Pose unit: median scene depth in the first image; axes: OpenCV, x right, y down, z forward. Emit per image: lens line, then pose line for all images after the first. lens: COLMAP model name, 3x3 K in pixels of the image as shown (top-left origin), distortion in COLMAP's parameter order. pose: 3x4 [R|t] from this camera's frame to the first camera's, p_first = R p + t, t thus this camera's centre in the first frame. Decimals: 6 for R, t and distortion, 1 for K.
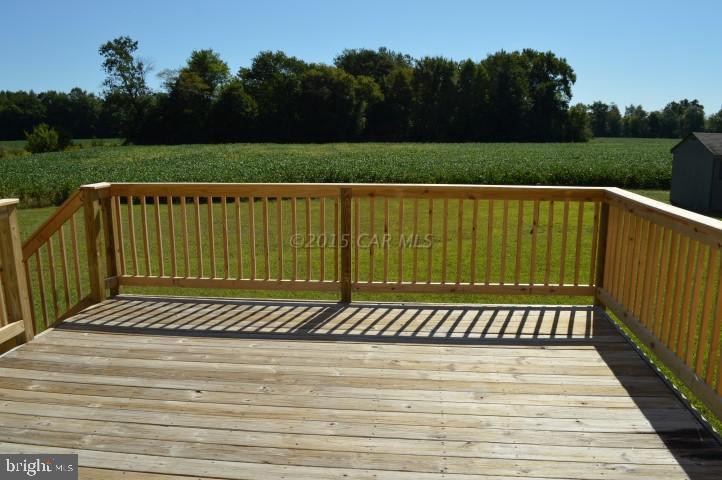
lens RADIAL K [[579.0, 0, 361.0], [0, 579.0, 240.0], [0, 0, 1]] dist [-0.076181, 0.004550]
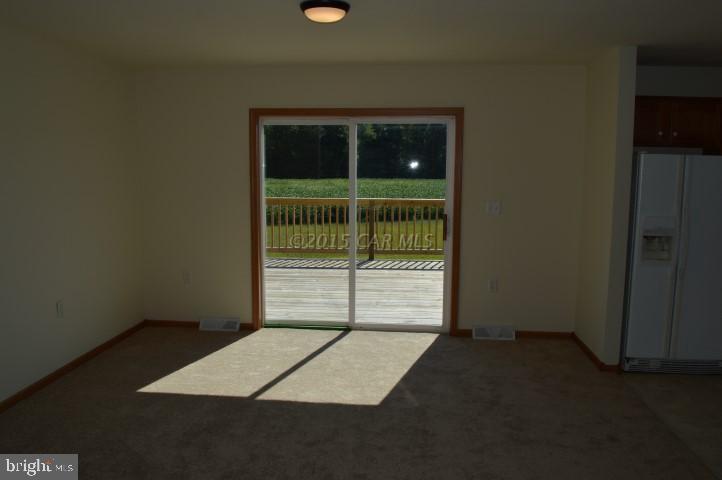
lens RADIAL K [[579.0, 0, 361.0], [0, 579.0, 240.0], [0, 0, 1]] dist [-0.076181, 0.004550]
pose [[0.999854, 0.004304, 0.016566, -0.088457], [-0.003288, 0.998142, -0.060840, 0.152751], [-0.016797, 0.060777, 0.998010, -0.890091]]
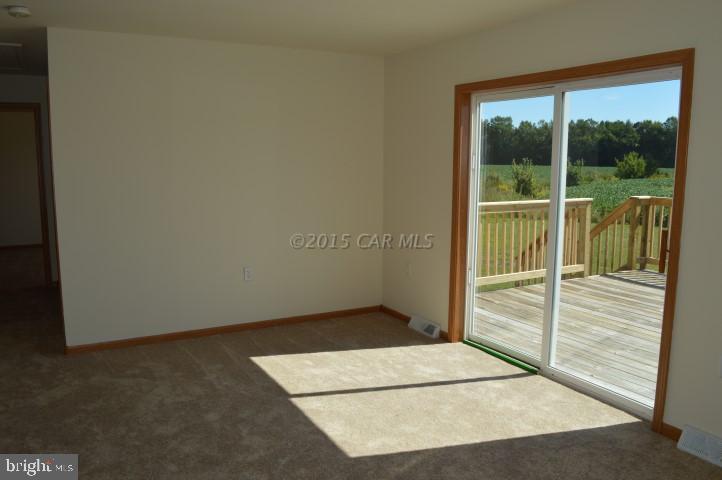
lens RADIAL K [[579.0, 0, 361.0], [0, 579.0, 240.0], [0, 0, 1]] dist [-0.076181, 0.004550]
pose [[0.581520, 0.118687, -0.804828, 0.349469], [-0.157951, 0.986947, 0.031418, 0.090936], [0.798052, 0.108853, 0.592676, -0.519268]]
